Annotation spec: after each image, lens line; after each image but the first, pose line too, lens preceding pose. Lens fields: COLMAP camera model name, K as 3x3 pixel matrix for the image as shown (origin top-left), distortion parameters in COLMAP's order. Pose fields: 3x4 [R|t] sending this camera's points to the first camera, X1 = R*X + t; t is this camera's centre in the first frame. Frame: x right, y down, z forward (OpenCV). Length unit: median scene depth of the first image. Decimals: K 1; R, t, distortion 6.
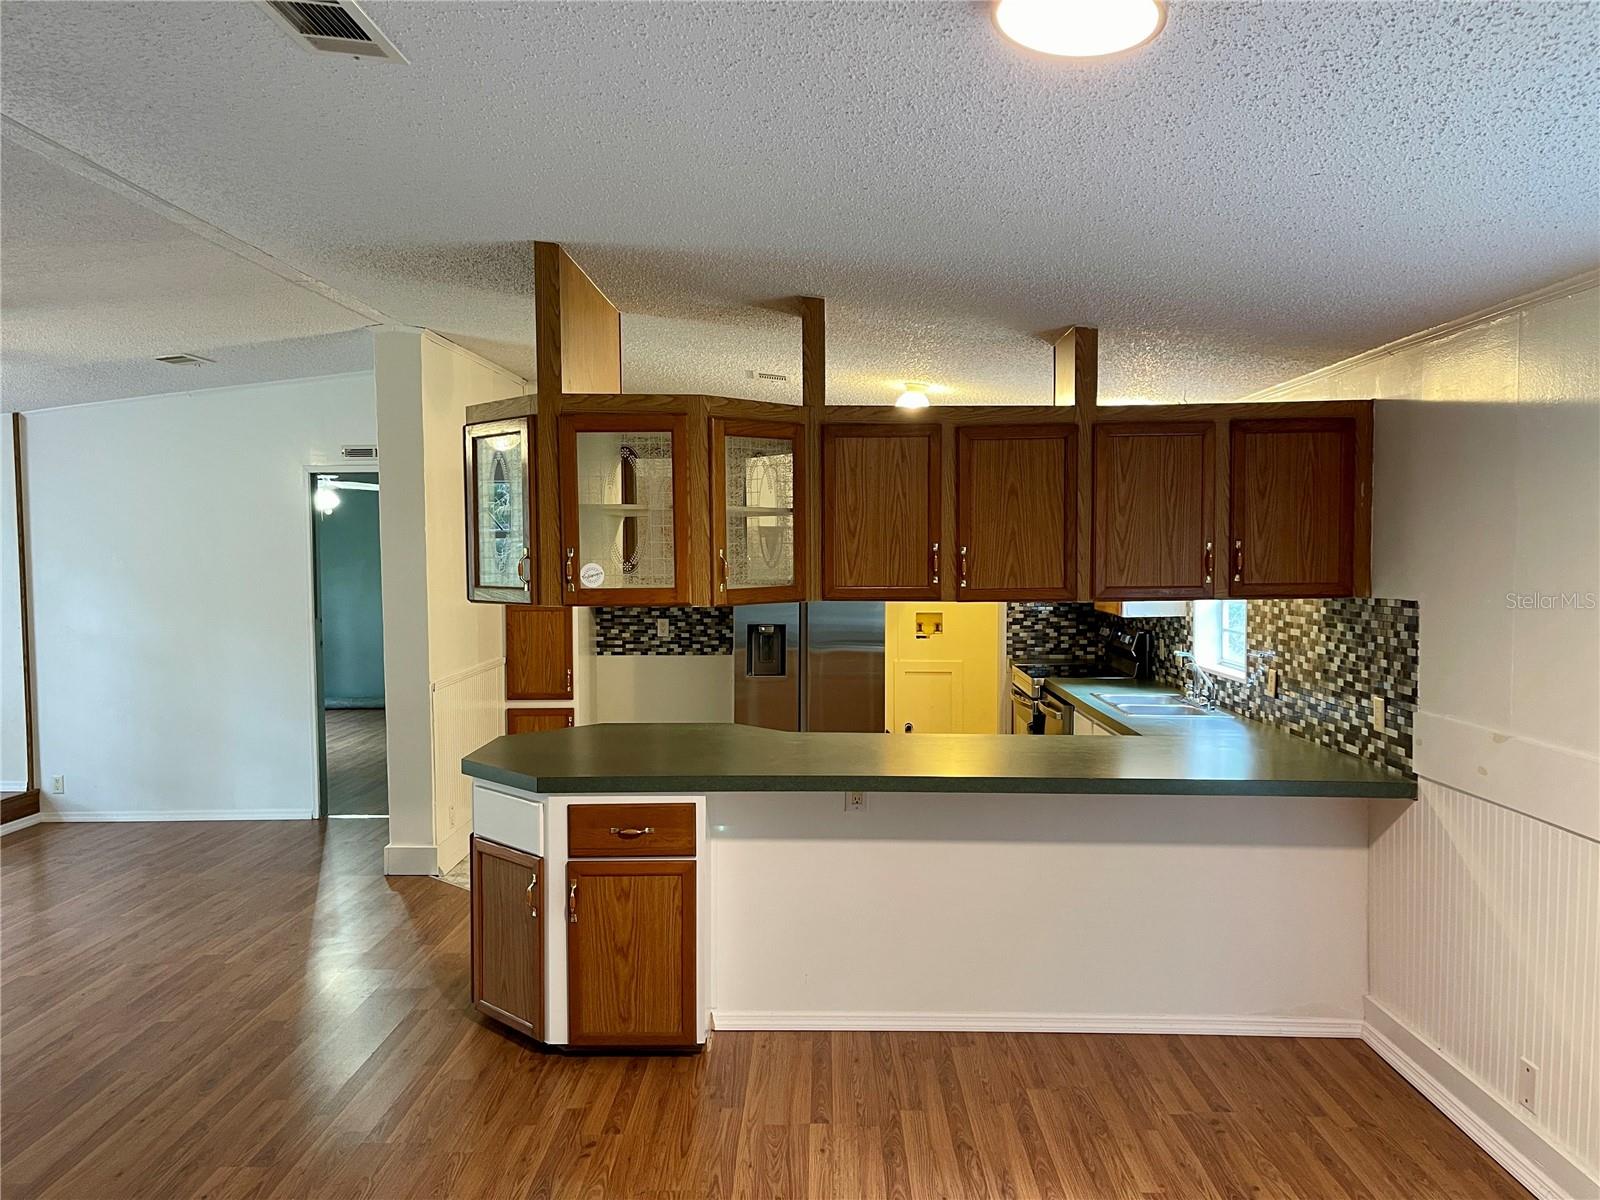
lens RADIAL K [[1202.8, 0, 808.2], [0, 1202.8, 599.3], [0, 0, 1]] dist [0.068245, -0.083817]
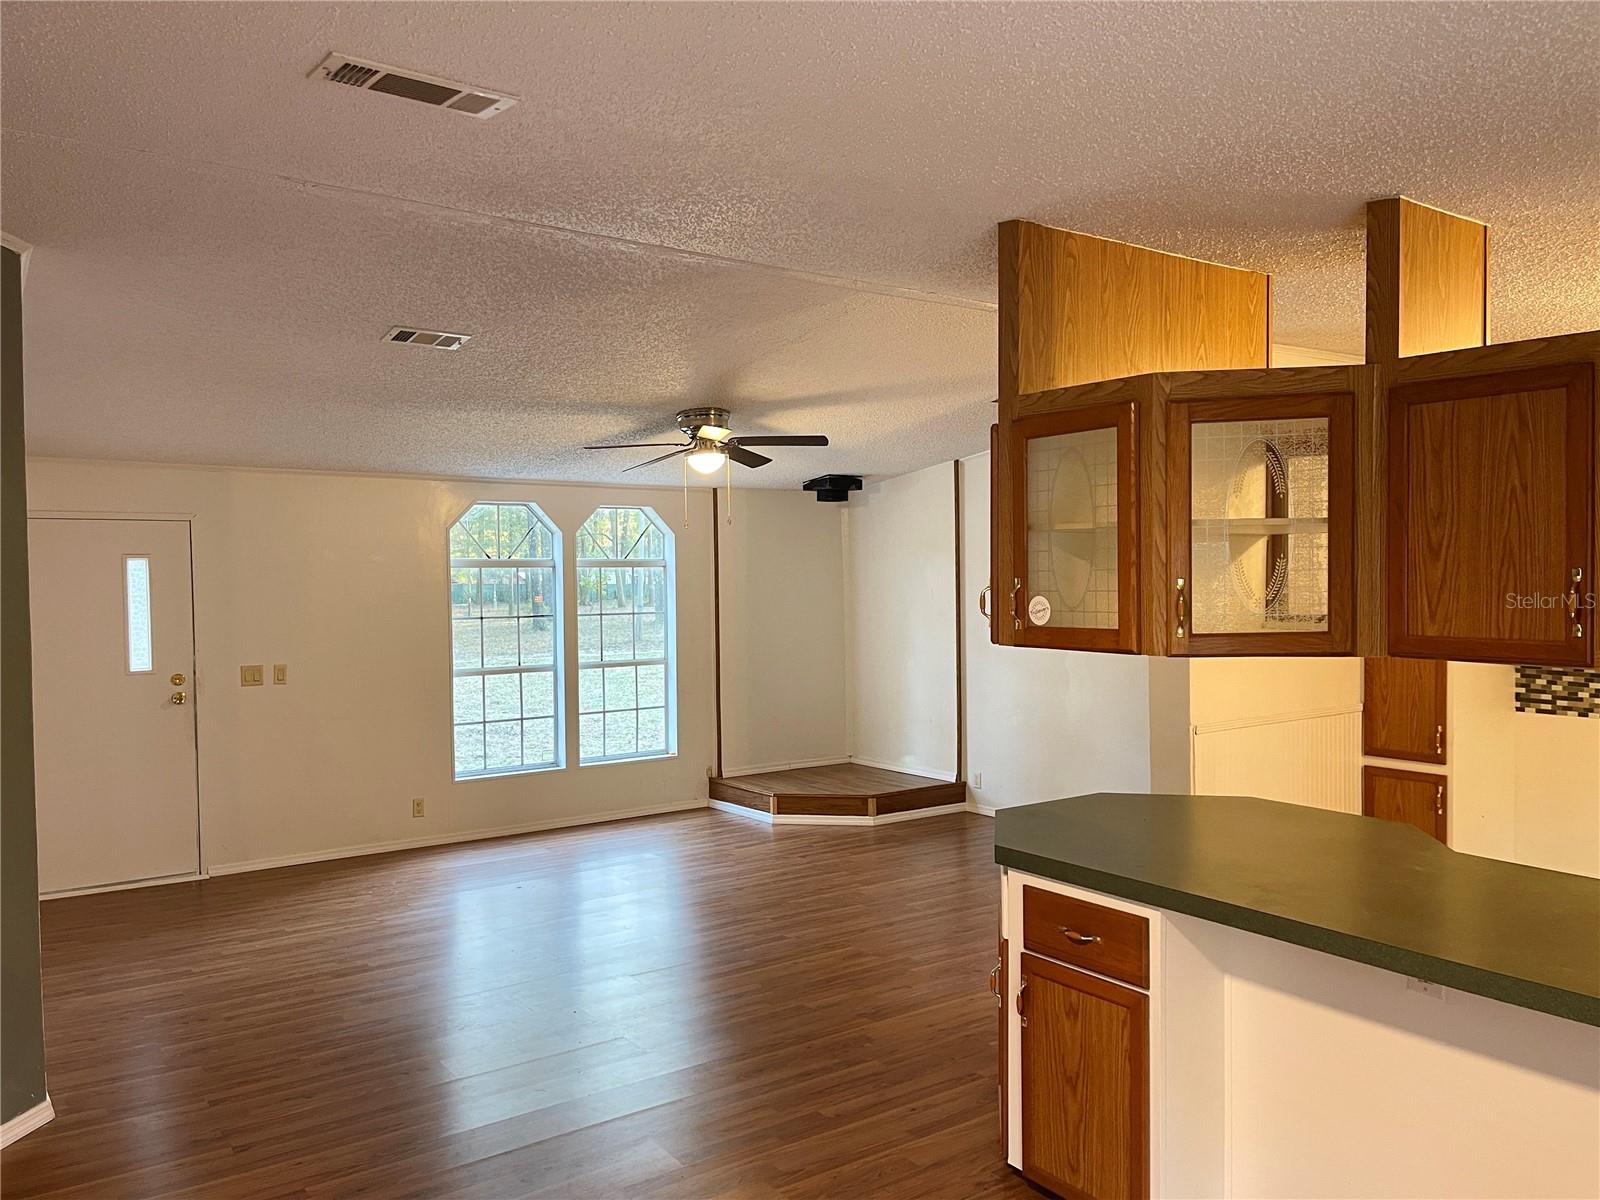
lens RADIAL K [[1202.8, 0, 813.0], [0, 1202.8, 597.9], [0, 0, 1]] dist [0.068245, -0.083817]
pose [[0.591365, 0.014162, -0.806279, 0.185693], [-0.029165, 0.999567, -0.003834, -0.009691], [0.805876, 0.025783, 0.591522, 0.183216]]
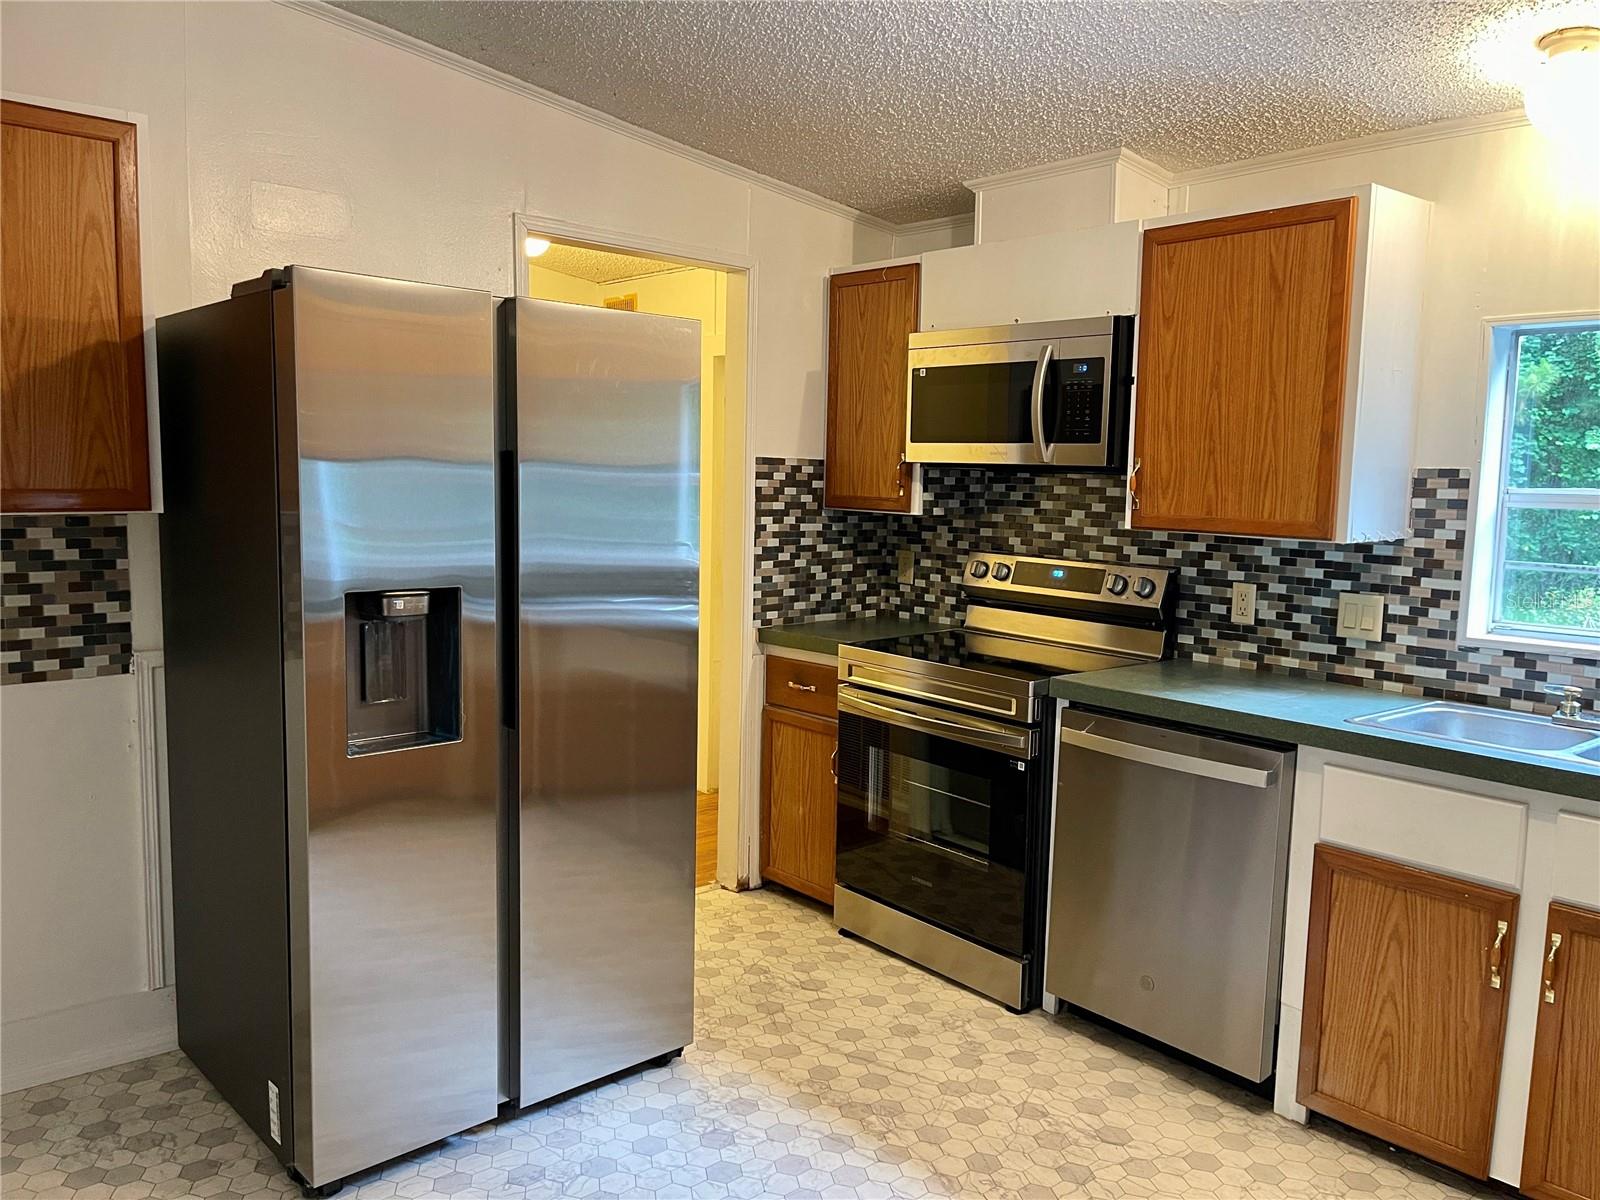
lens RADIAL K [[1202.8, 0, 813.3], [0, 1202.8, 608.5], [0, 0, 1]] dist [0.068245, -0.083817]
pose [[0.744923, -0.060035, 0.664444, -0.149940], [0.007113, 0.996601, 0.082071, 0.000110], [-0.667112, -0.056410, 0.742818, 0.611695]]
